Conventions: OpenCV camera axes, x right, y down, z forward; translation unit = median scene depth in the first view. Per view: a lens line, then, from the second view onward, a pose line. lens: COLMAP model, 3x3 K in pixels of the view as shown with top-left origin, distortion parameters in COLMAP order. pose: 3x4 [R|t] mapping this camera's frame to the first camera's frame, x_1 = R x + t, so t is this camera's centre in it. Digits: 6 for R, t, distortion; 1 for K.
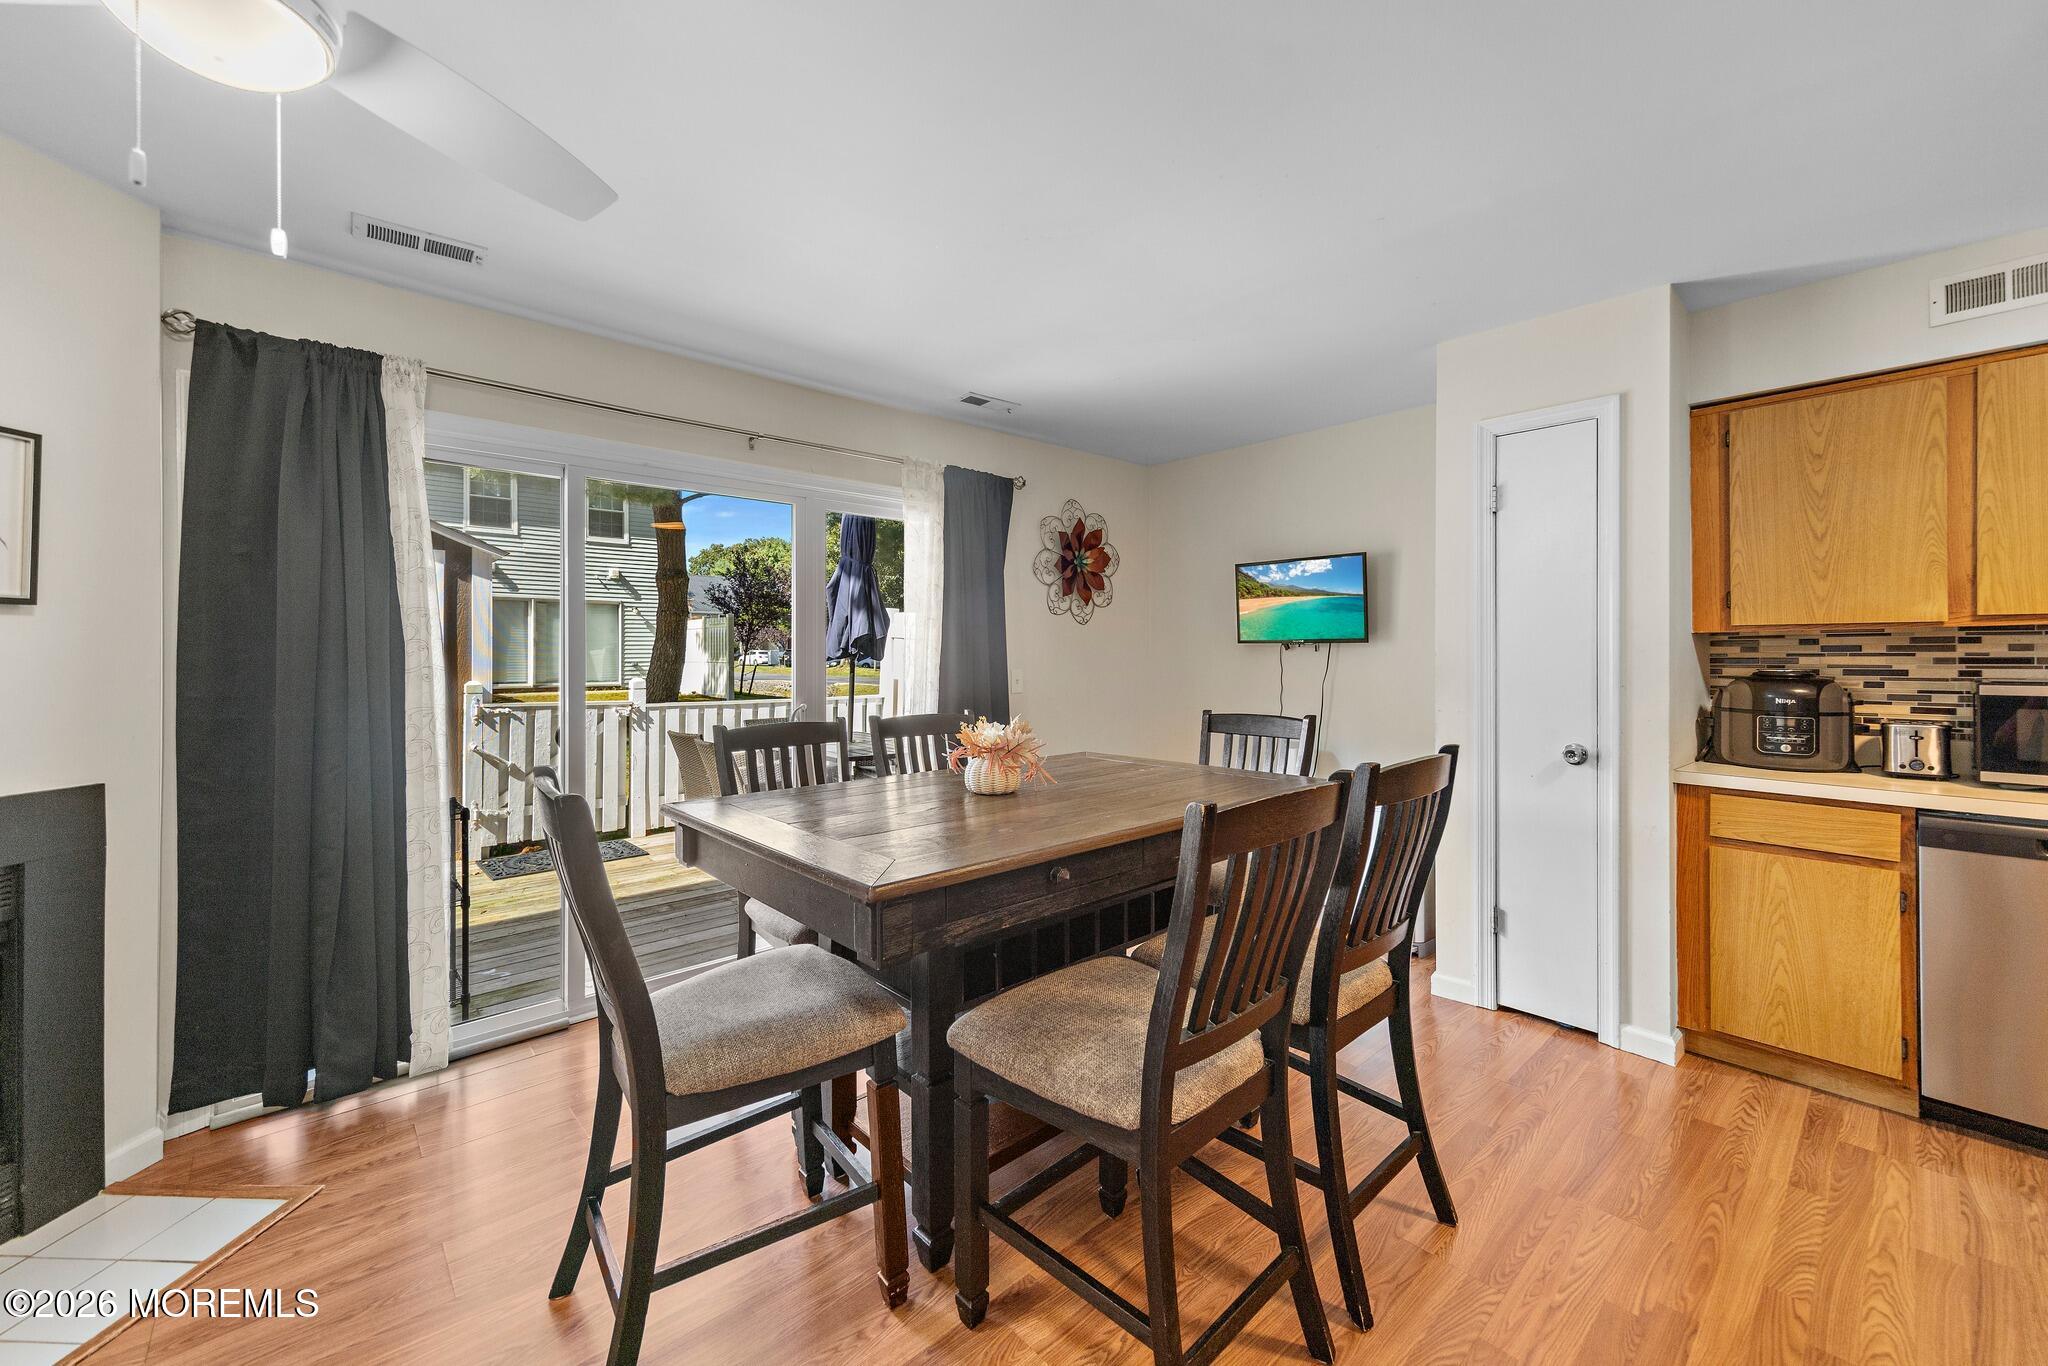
lens RADIAL K [[804.3, 0, 1021.4], [0, 804.3, 651.7], [0, 0, 1]] dist [0.005202, 0.000040]
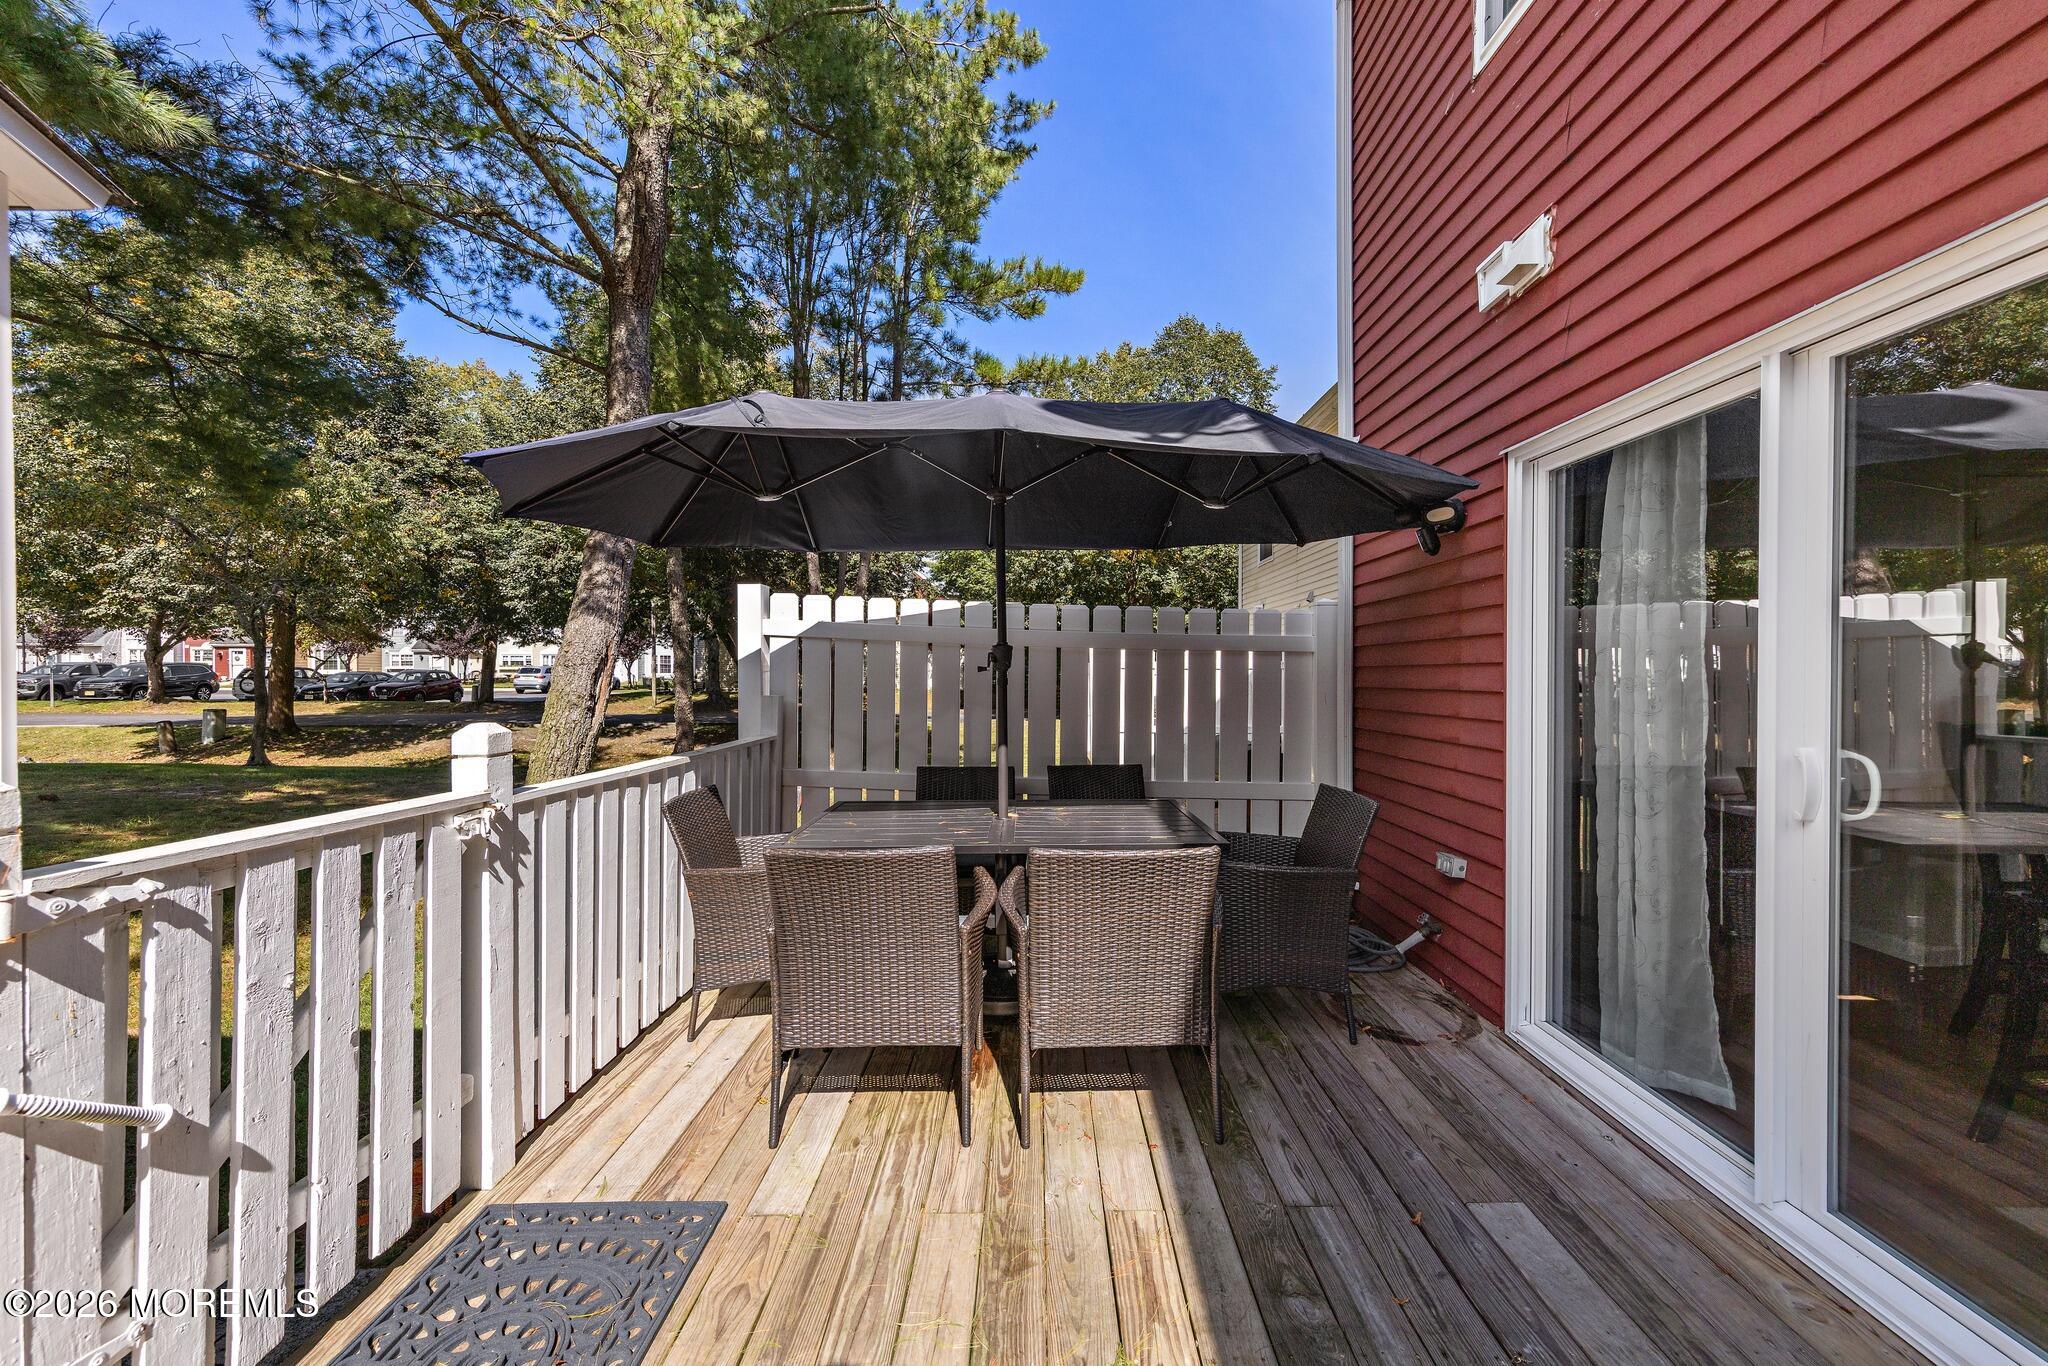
lens RADIAL K [[804.3, 0, 1037.8], [0, 804.3, 679.3], [0, 0, 1]] dist [0.005202, 0.000040]
pose [[0.670066, -0.009658, 0.742239, -1.341568], [-0.001328, 0.999898, 0.014209, 0.018646], [-0.742300, -0.010507, 0.669985, 1.378562]]
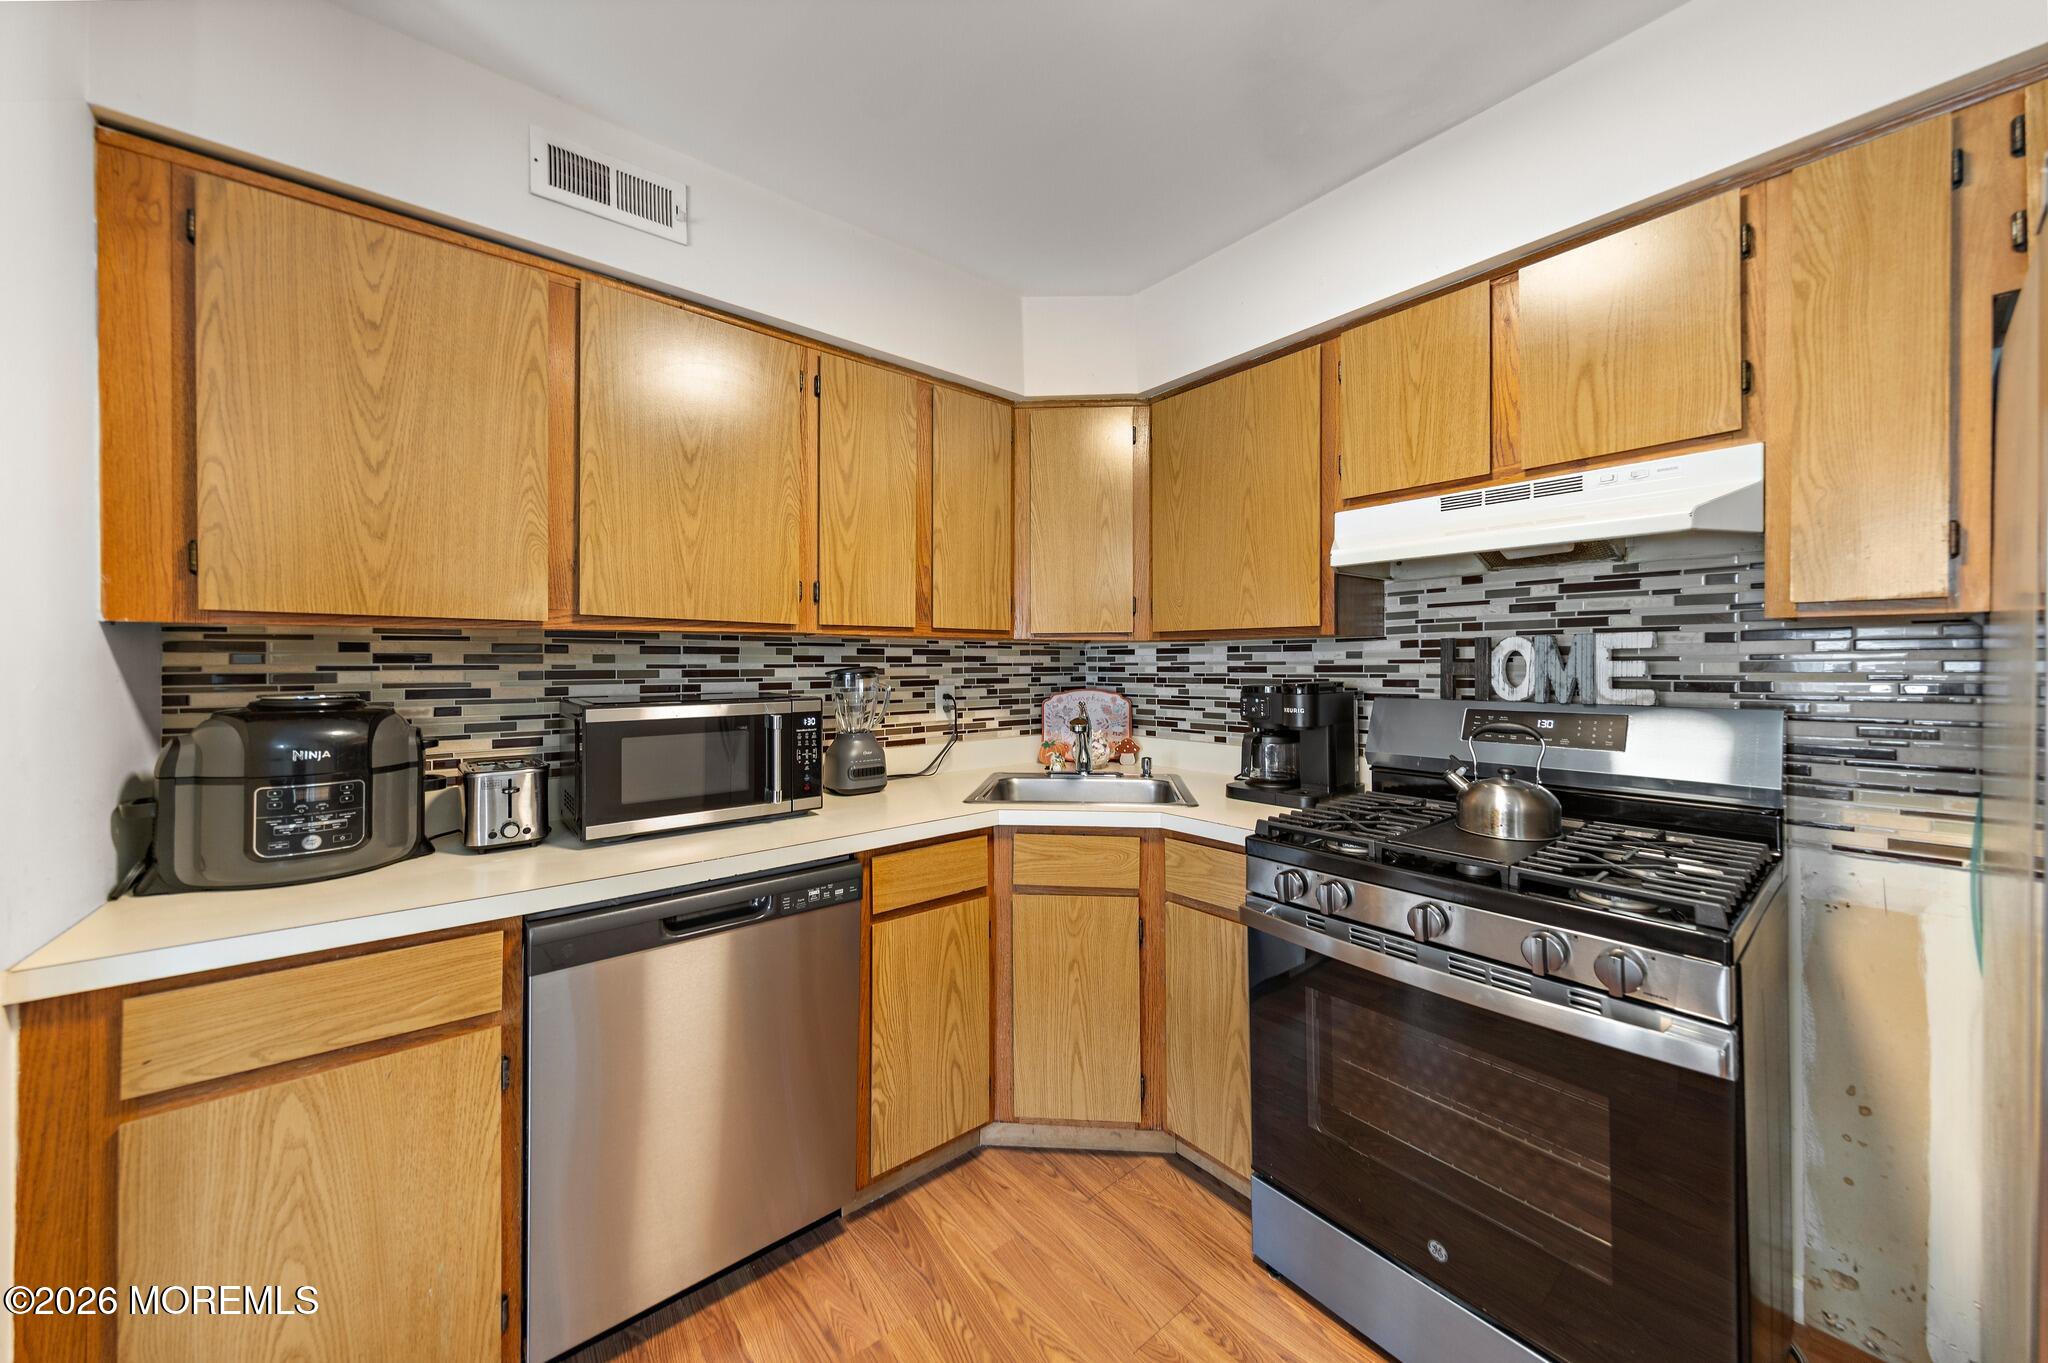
lens RADIAL K [[716.5, 0, 1050.2], [0, 716.5, 662.5], [0, 0, 1]] dist [0.003118, -0.000593]
pose [[0.023843, 0.003476, 0.999710, 0.483782], [-0.002426, 0.999991, -0.003419, 0.000120], [-0.999713, -0.002344, 0.023852, 0.501871]]
